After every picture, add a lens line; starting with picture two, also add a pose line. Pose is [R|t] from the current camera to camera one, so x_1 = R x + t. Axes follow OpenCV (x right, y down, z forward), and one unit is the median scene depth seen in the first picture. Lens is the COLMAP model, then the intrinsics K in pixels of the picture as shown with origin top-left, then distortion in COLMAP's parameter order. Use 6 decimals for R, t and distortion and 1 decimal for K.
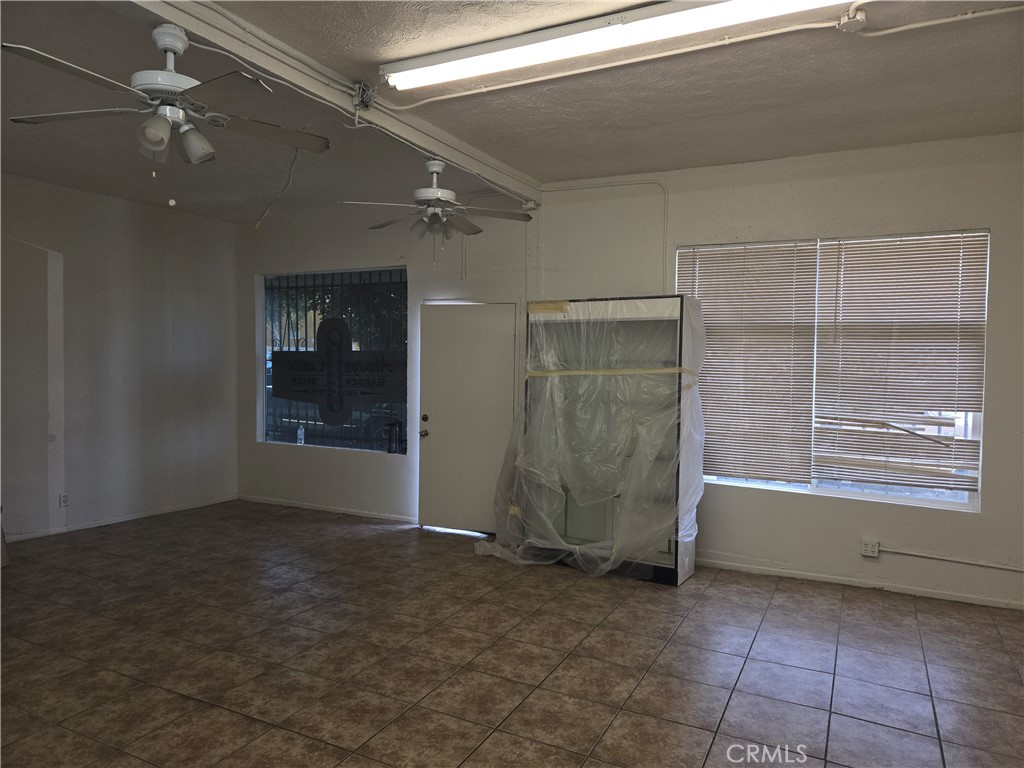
lens RADIAL K [[675.5, 0, 512.0], [0, 675.5, 384.0], [0, 0, 1]] dist [0.072600, -0.062531]
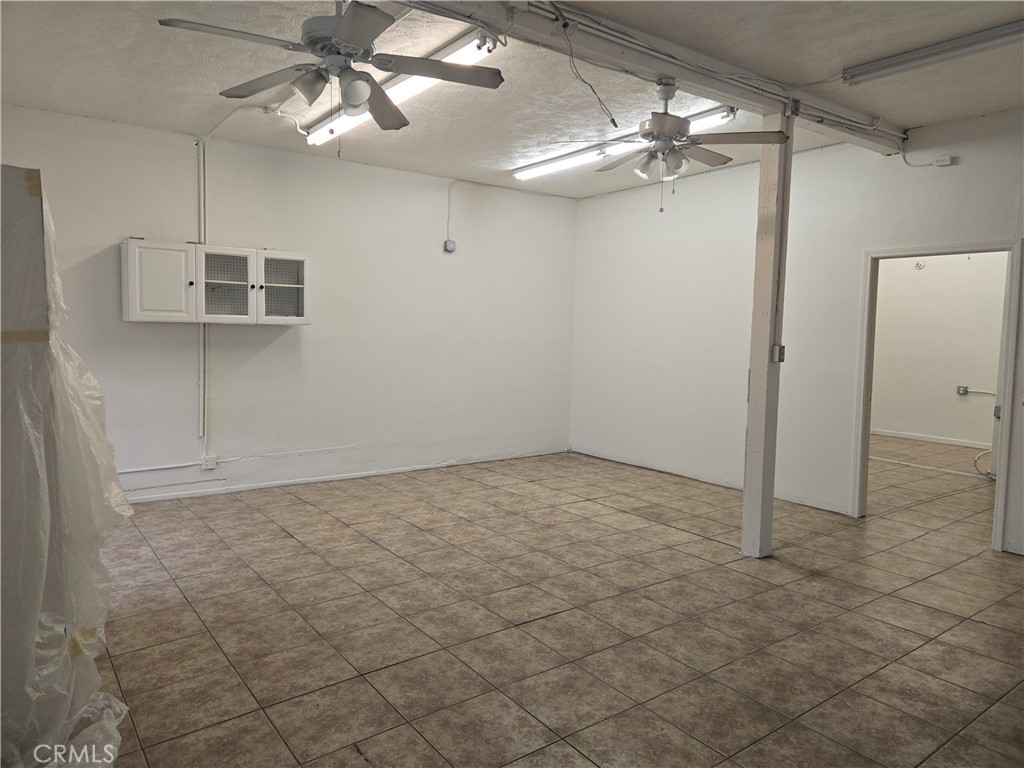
lens RADIAL K [[675.5, 0, 512.0], [0, 675.5, 384.0], [0, 0, 1]] dist [0.072600, -0.062531]
pose [[-0.897416, -0.069503, 0.435677, -0.660932], [-0.014247, 0.991563, 0.128837, -0.069144], [-0.440955, 0.109414, -0.890835, 1.874475]]
